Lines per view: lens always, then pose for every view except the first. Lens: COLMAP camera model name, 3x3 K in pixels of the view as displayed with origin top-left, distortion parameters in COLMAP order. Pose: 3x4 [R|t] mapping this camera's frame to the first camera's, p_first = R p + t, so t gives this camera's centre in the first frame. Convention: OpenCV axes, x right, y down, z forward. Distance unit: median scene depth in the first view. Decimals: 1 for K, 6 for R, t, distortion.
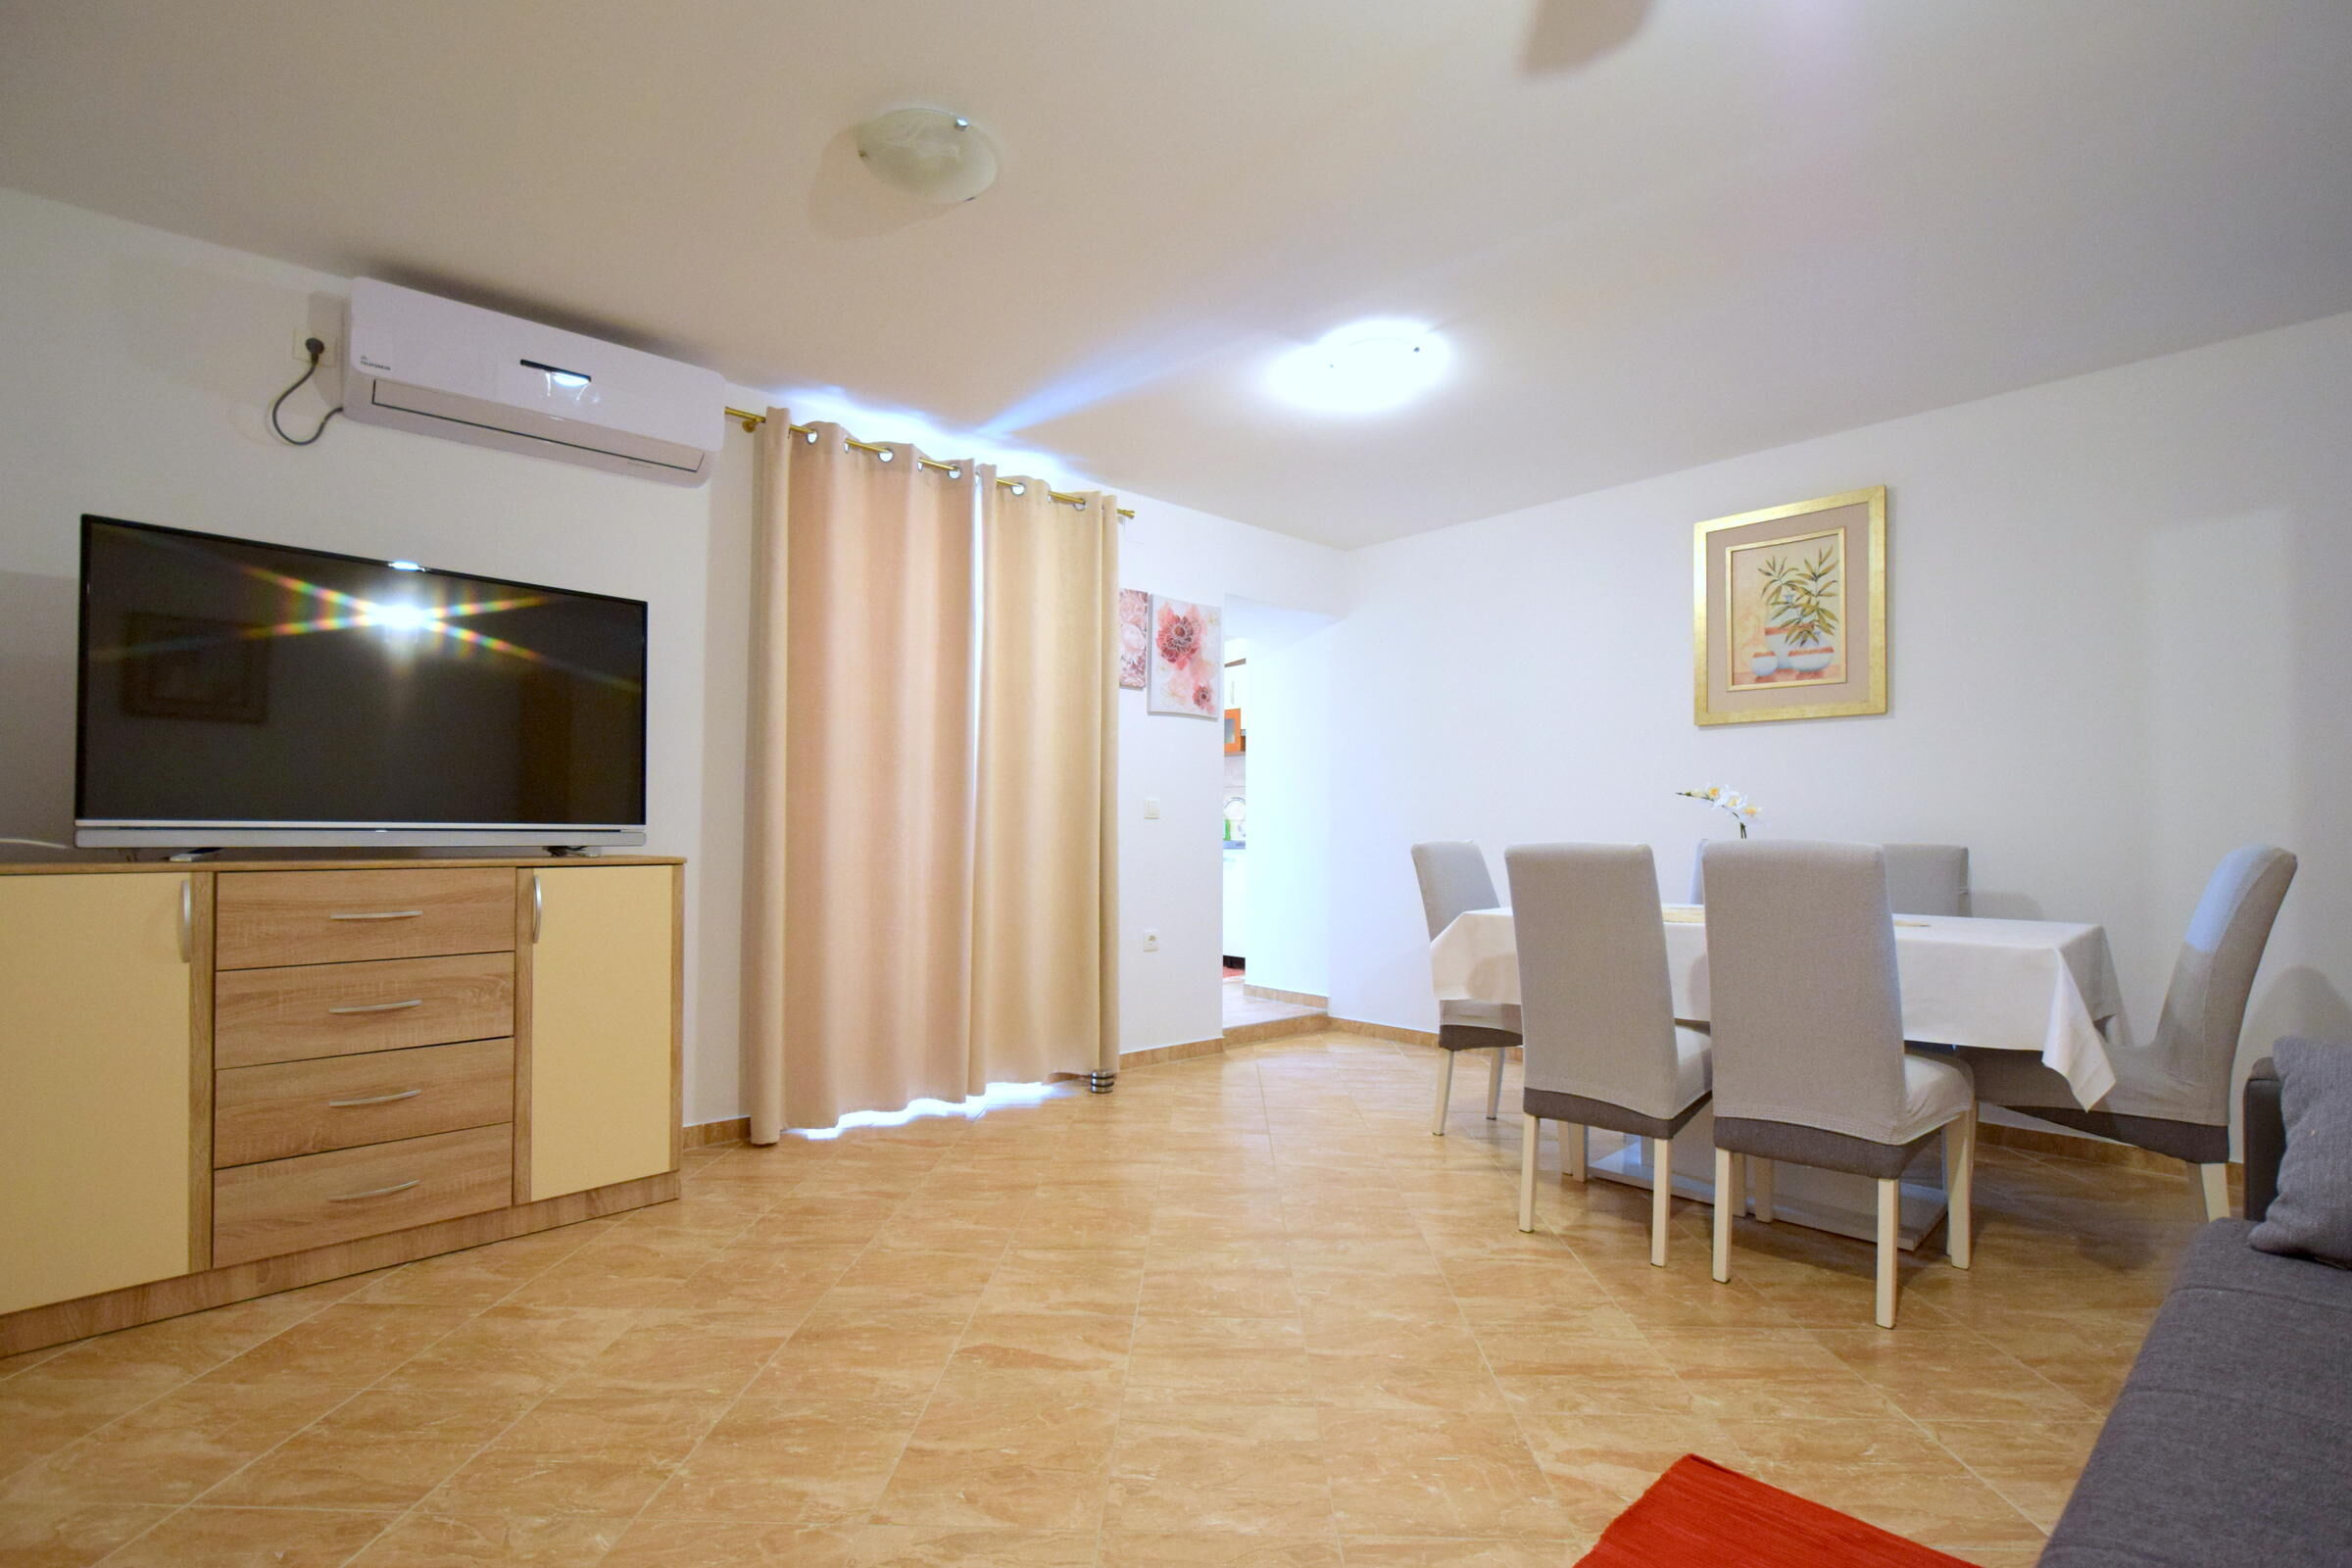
lens RADIAL K [[1061.1, 0, 1181.6], [0, 1061.1, 823.4], [0, 0, 1]] dist [-0.003040, -0.000721]
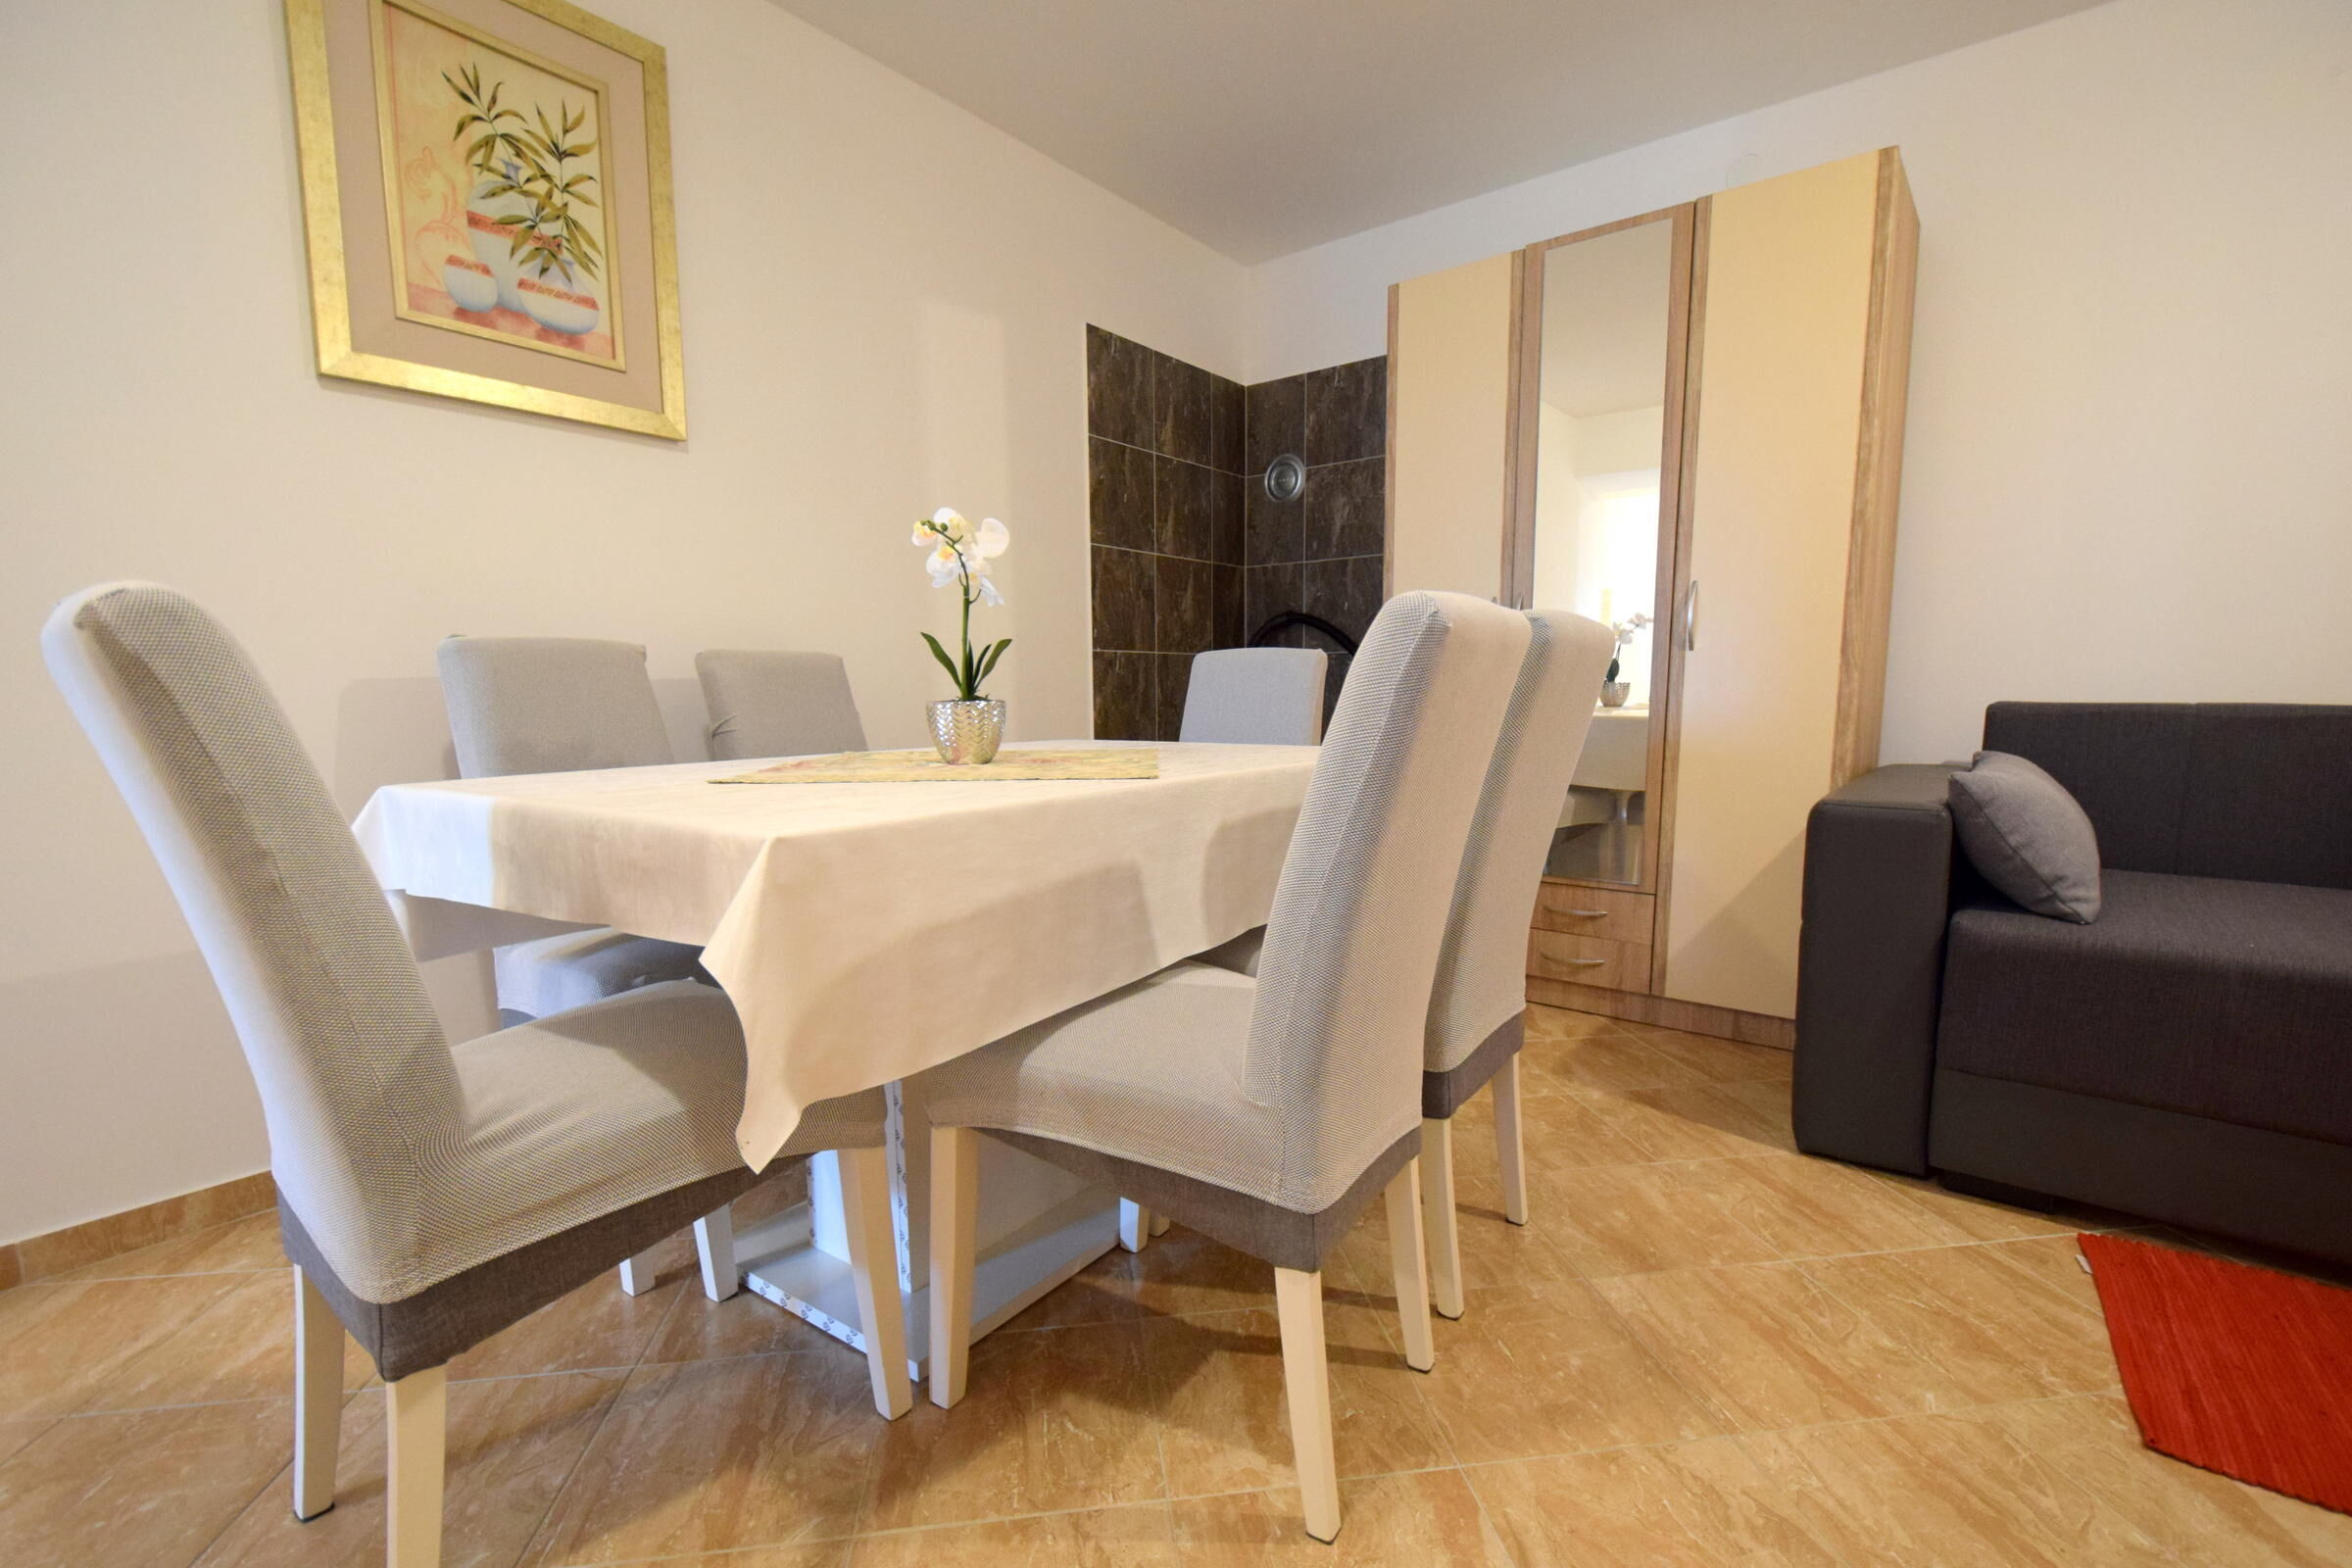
lens RADIAL K [[1048.1, 0, 1187.6], [0, 1048.1, 820.3], [0, 0, 1]] dist [0.016557, -0.014560]
pose [[-0.168342, -0.127150, 0.977494, -0.026487], [-0.003187, 0.991711, 0.128450, 0.036489], [-0.985723, 0.018508, -0.167352, 0.779203]]
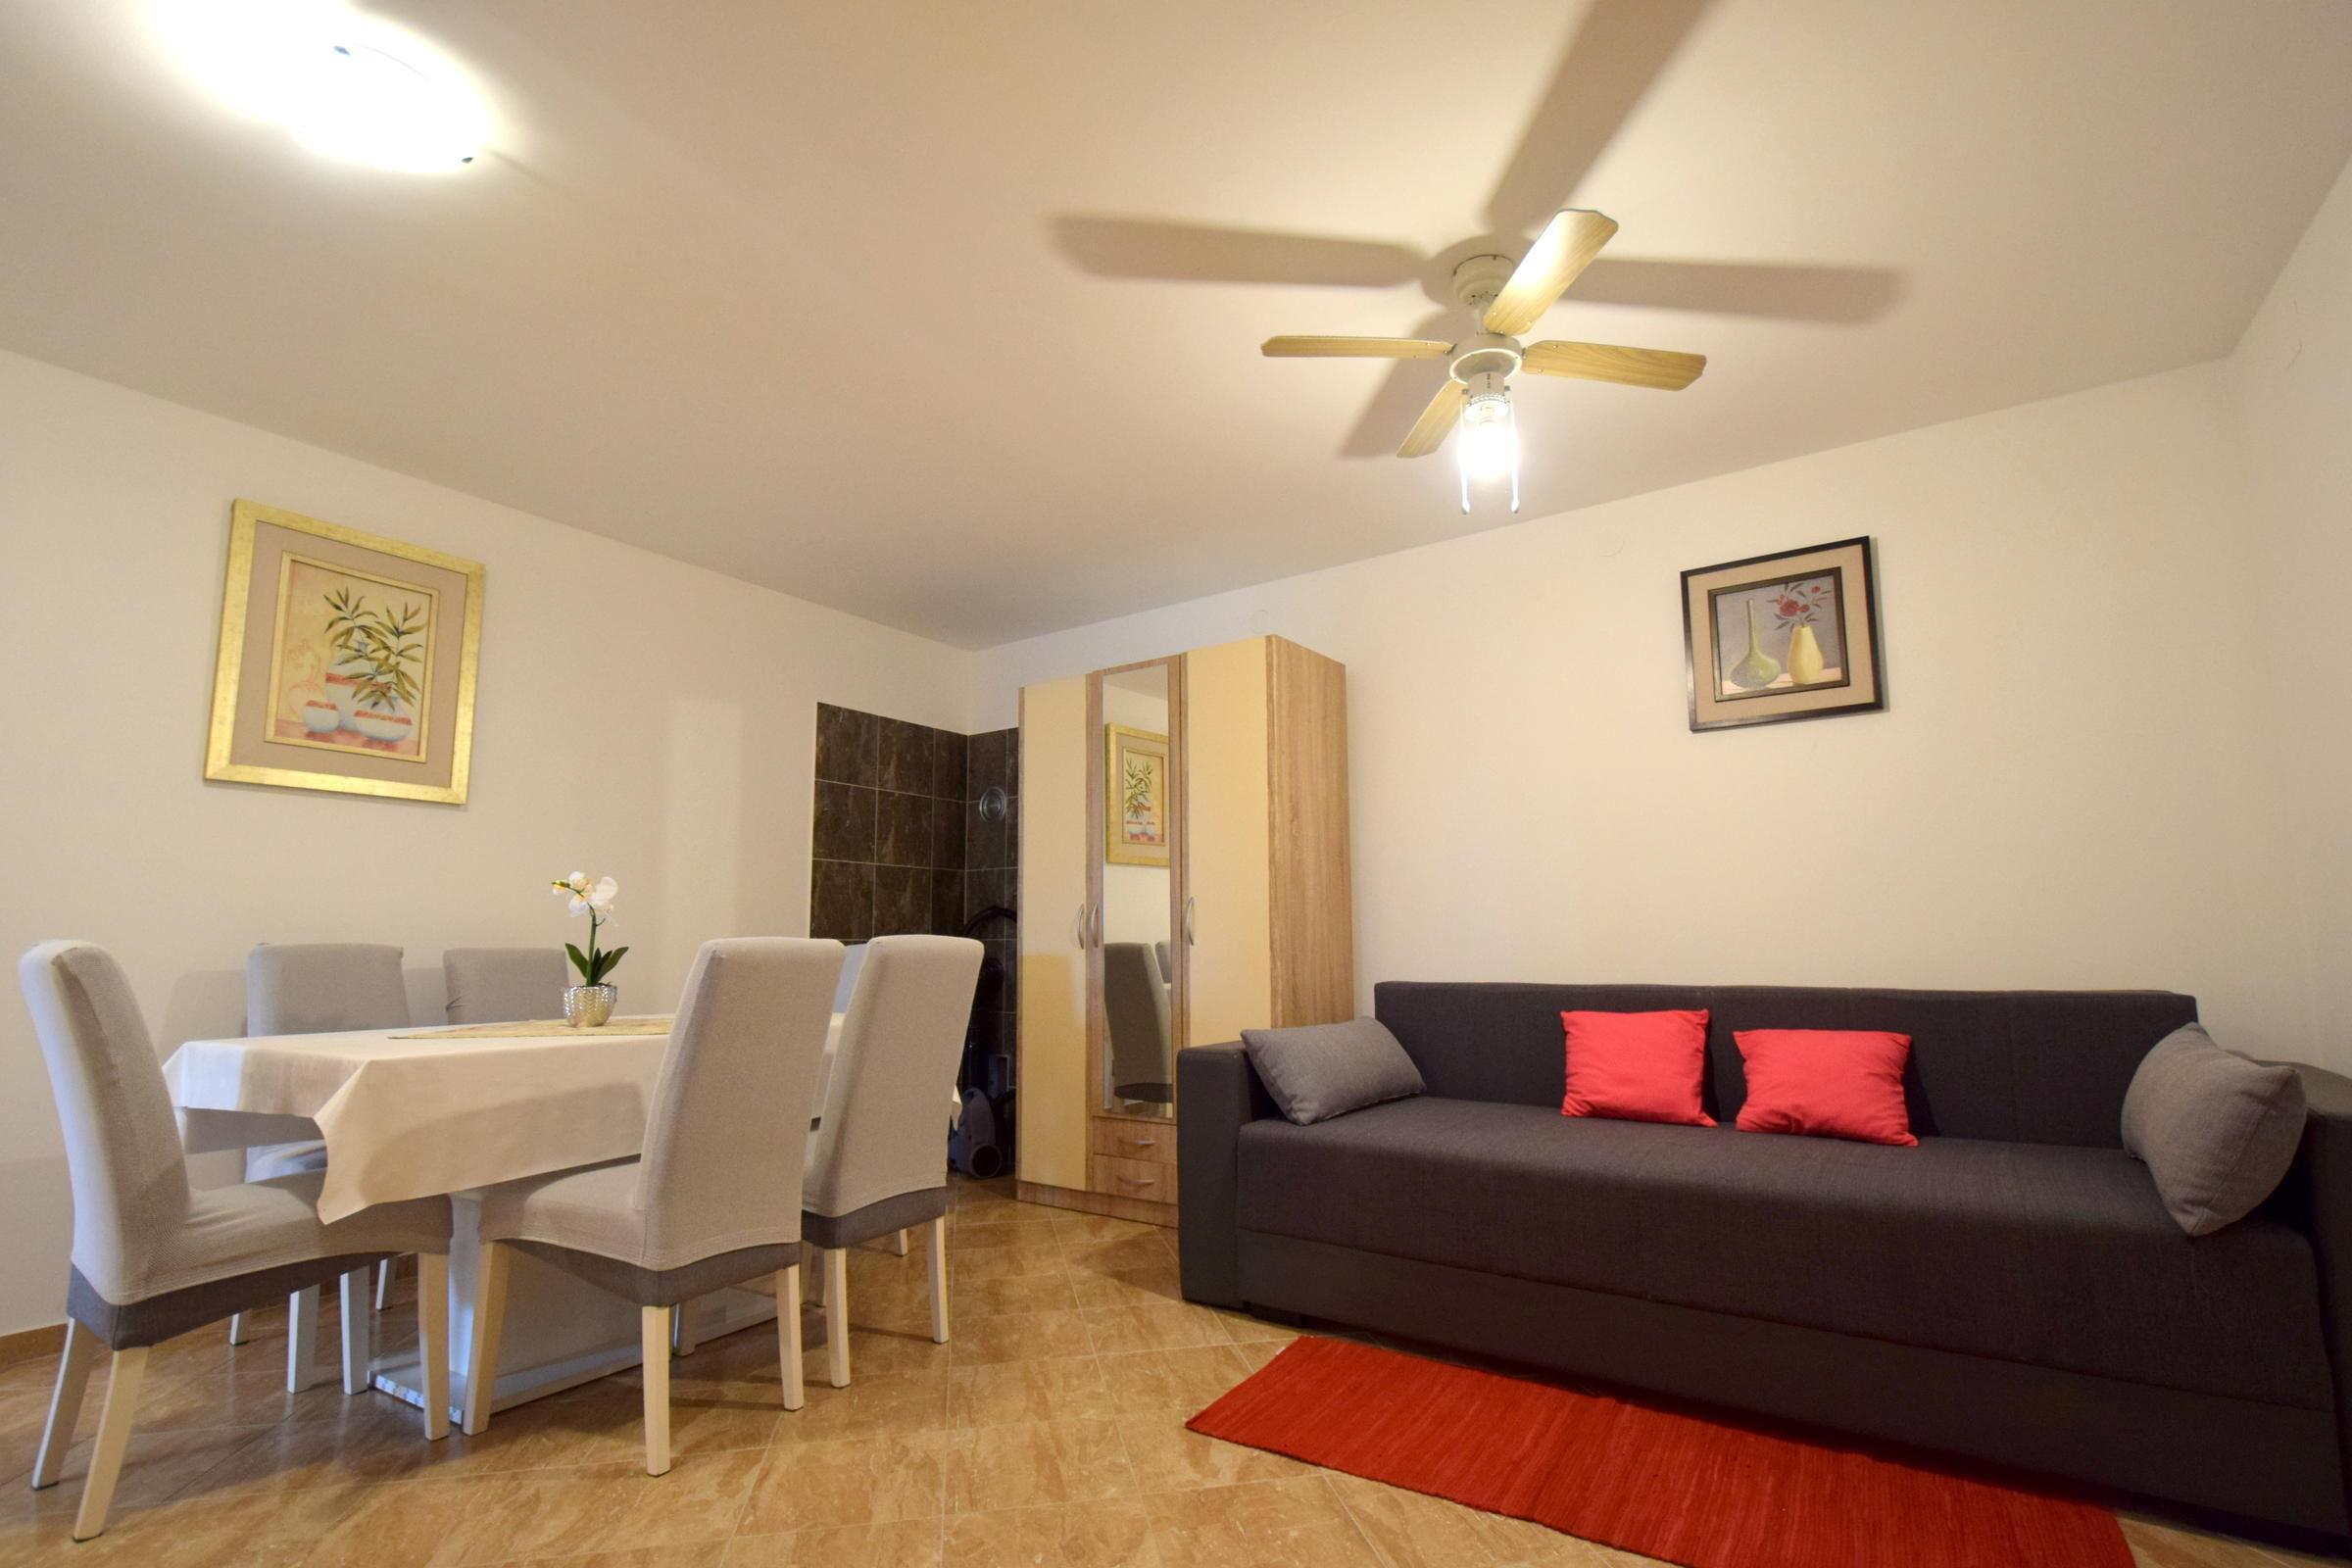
lens RADIAL K [[1080.4, 0, 1185.3], [0, 1080.4, 822.7], [0, 0, 1]] dist [0.013165, -0.011909]
pose [[-0.229143, 0.114887, 0.966589, -0.368206], [-0.001903, 0.992956, -0.118472, 0.020163], [-0.973391, -0.028986, -0.227310, 0.579520]]
